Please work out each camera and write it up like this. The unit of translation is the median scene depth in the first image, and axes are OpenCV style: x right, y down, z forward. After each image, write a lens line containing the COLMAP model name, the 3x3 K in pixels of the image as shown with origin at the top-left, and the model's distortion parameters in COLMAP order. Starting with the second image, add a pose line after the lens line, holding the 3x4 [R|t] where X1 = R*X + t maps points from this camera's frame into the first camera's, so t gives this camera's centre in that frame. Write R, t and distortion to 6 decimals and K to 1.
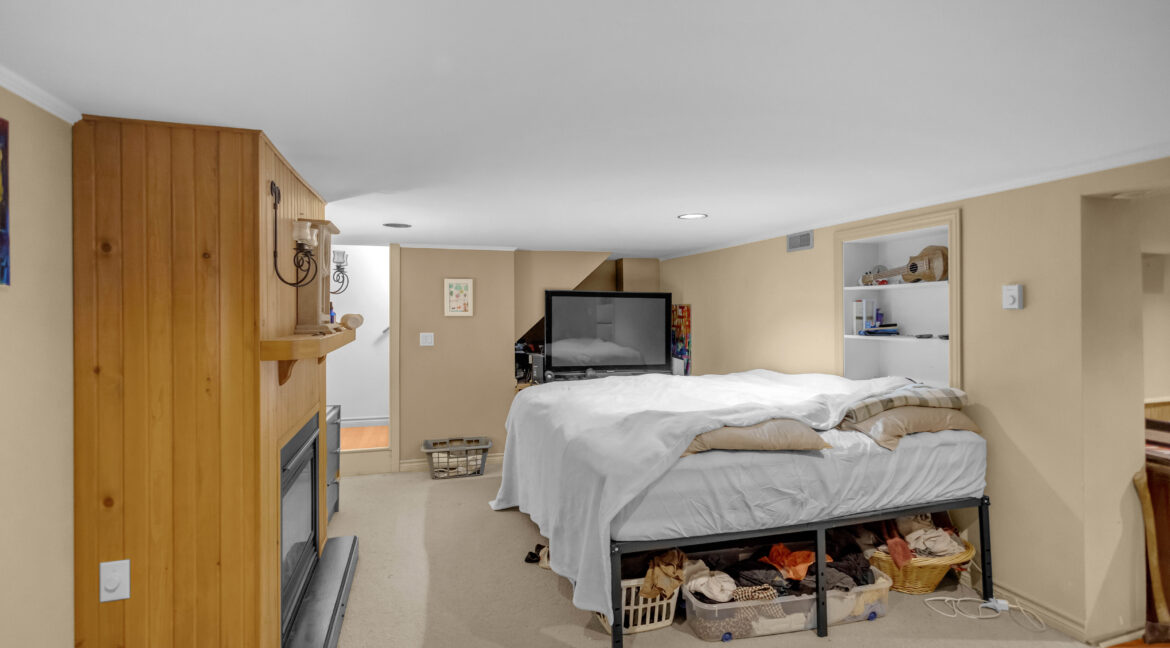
lens RADIAL K [[552.1, 0, 583.0], [0, 552.1, 311.7], [0, 0, 1]] dist [0.001694, 0.000258]
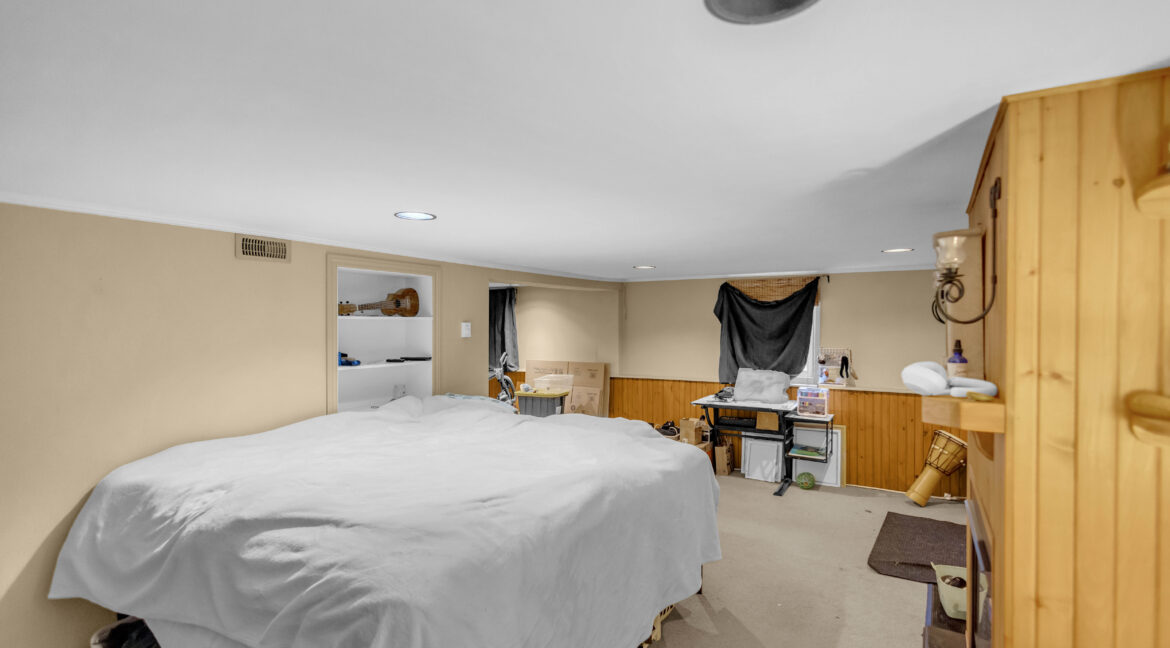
lens RADIAL K [[551.6, 0, 579.1], [0, 551.6, 319.1], [0, 0, 1]] dist [-0.000679, -0.000156]
pose [[-0.648418, 0.013590, 0.761163, -0.515760], [0.002173, 0.999870, -0.016001, -0.024896], [-0.761281, -0.008722, -0.648363, 1.365964]]
